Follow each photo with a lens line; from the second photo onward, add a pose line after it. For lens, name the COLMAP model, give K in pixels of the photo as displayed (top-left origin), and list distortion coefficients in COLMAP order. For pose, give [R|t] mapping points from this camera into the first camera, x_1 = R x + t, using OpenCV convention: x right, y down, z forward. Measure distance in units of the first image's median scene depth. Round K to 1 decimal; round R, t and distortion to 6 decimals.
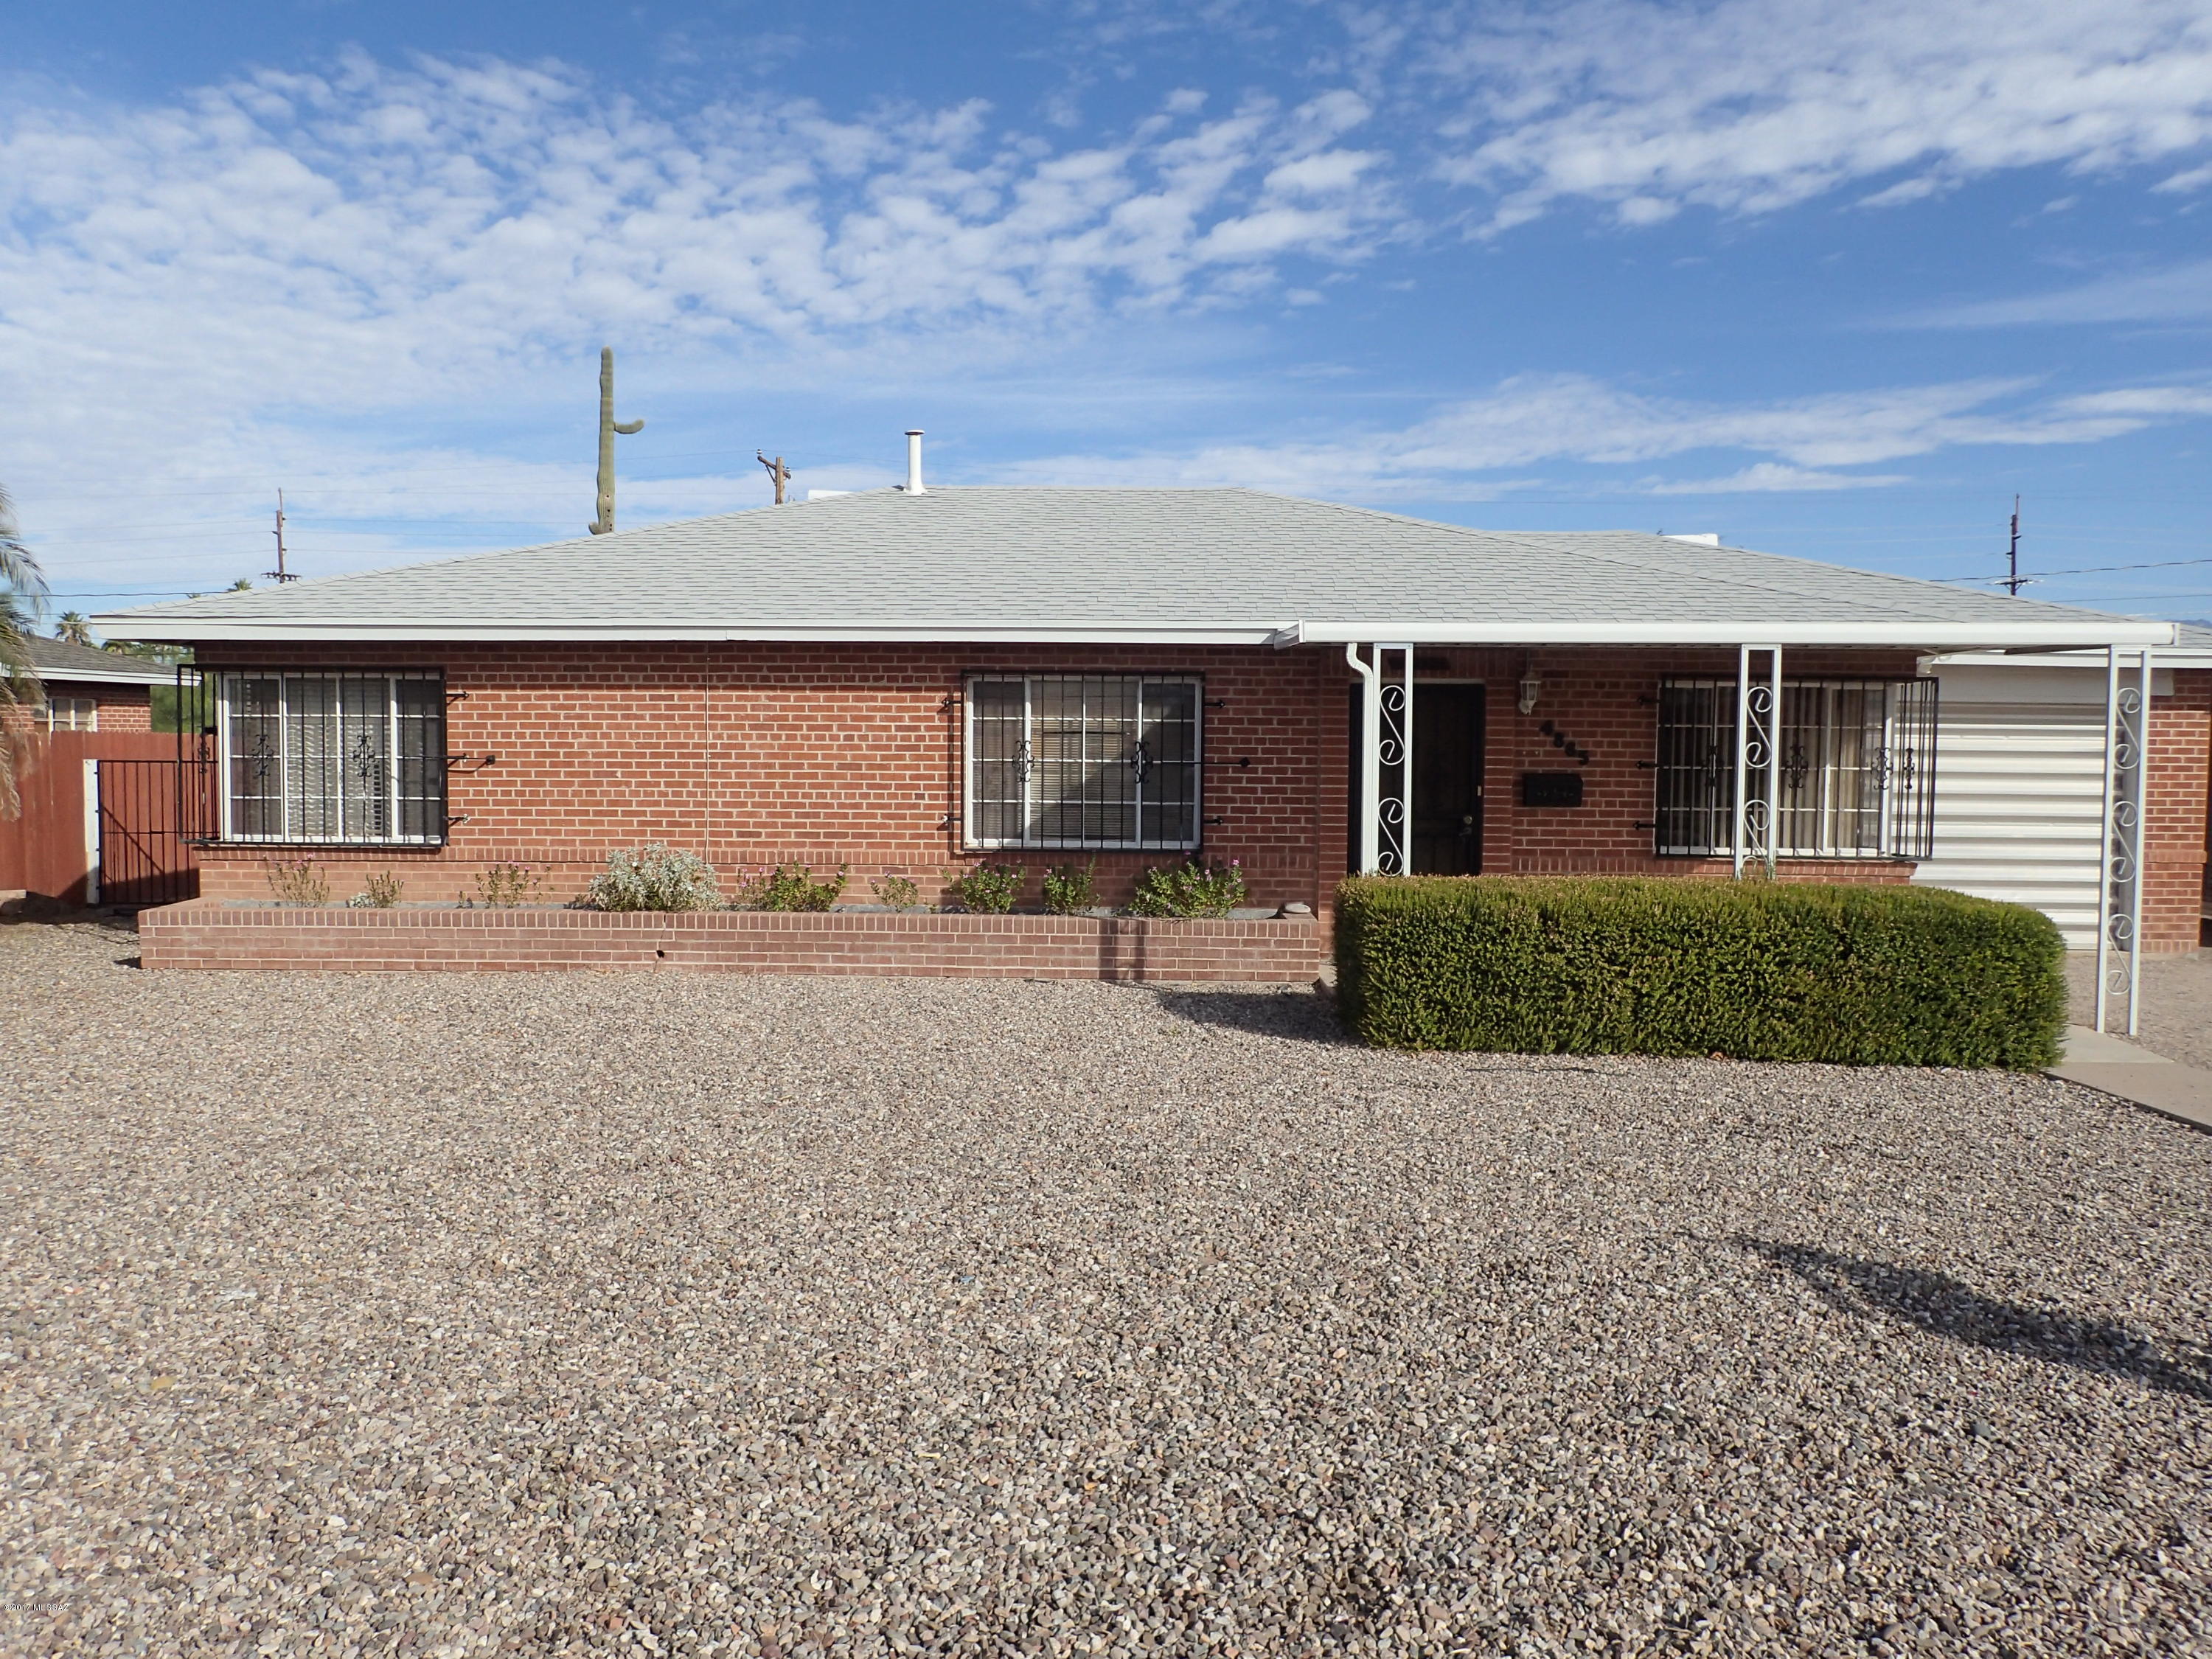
lens RADIAL K [[1616.7, 0, 1106.0], [0, 1616.7, 829.5], [0, 0, 1]] dist [-0.013824, -0.001554]
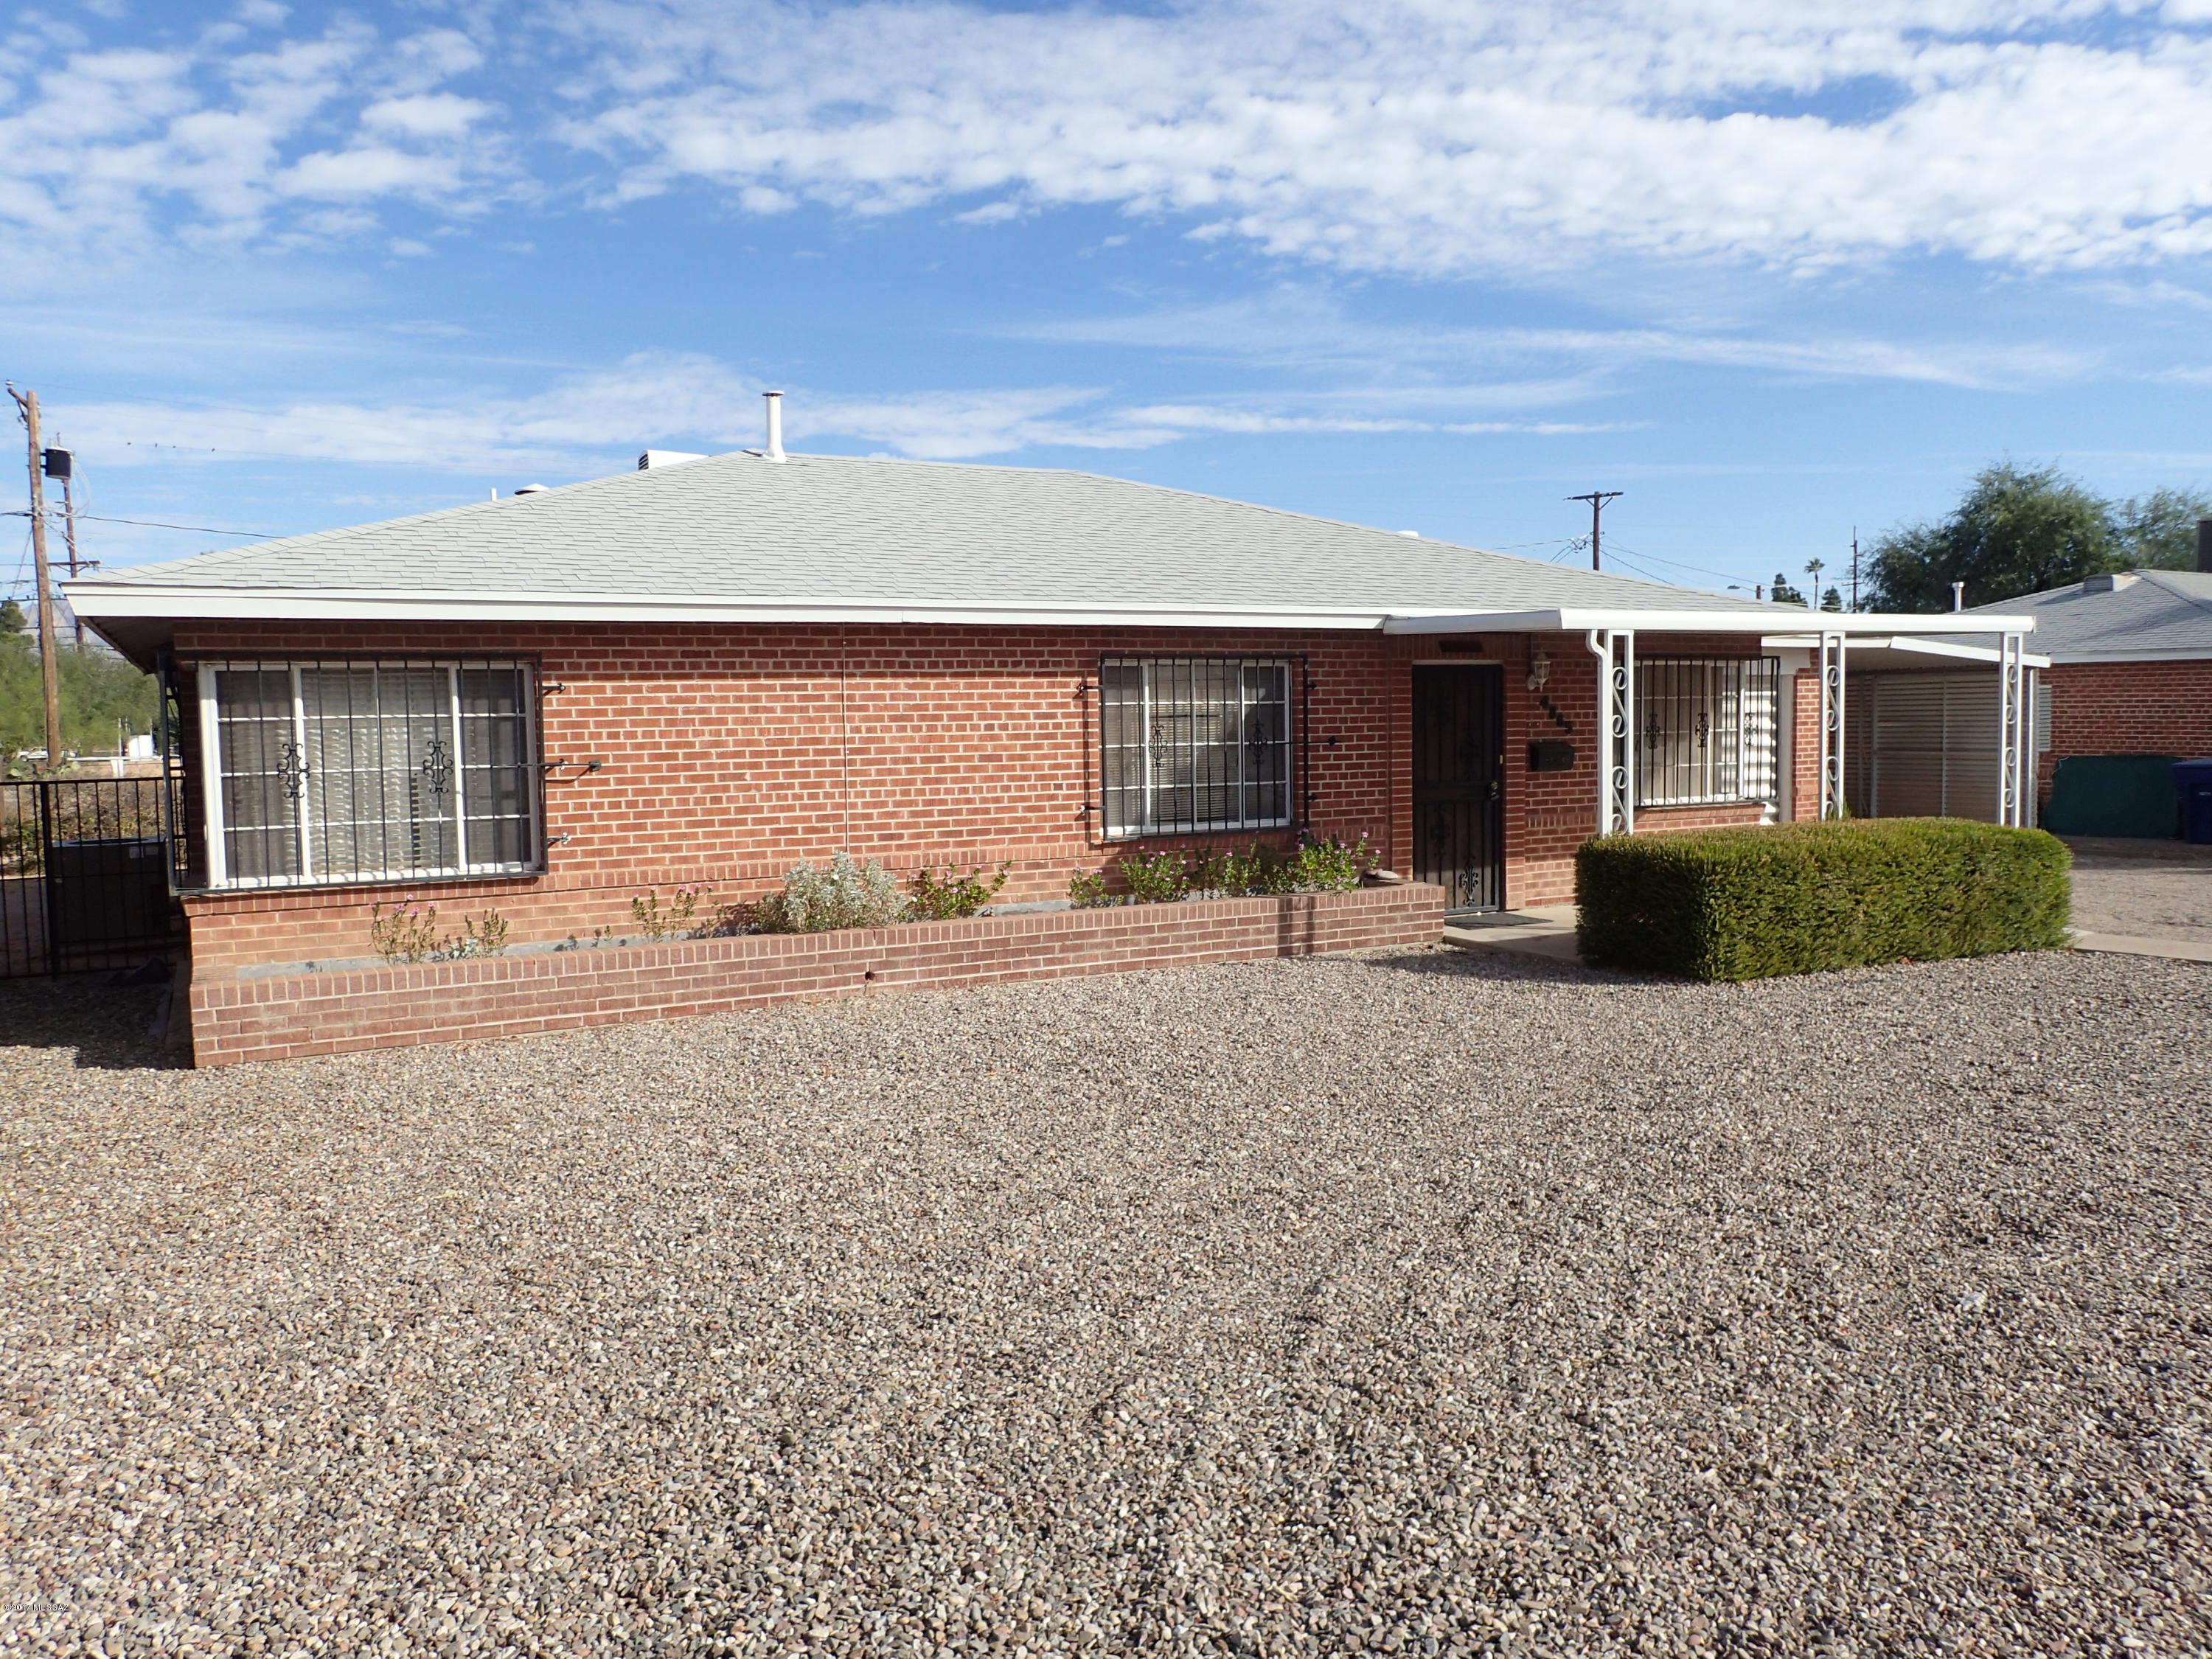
lens RADIAL K [[1616.7, 0, 1106.0], [0, 1616.7, 829.5], [0, 0, 1]] dist [-0.013824, -0.001554]
pose [[0.870890, -0.057562, 0.488096, -0.559136], [0.051457, 0.998339, 0.025923, -0.018485], [-0.488777, 0.002540, 0.872405, 0.151422]]
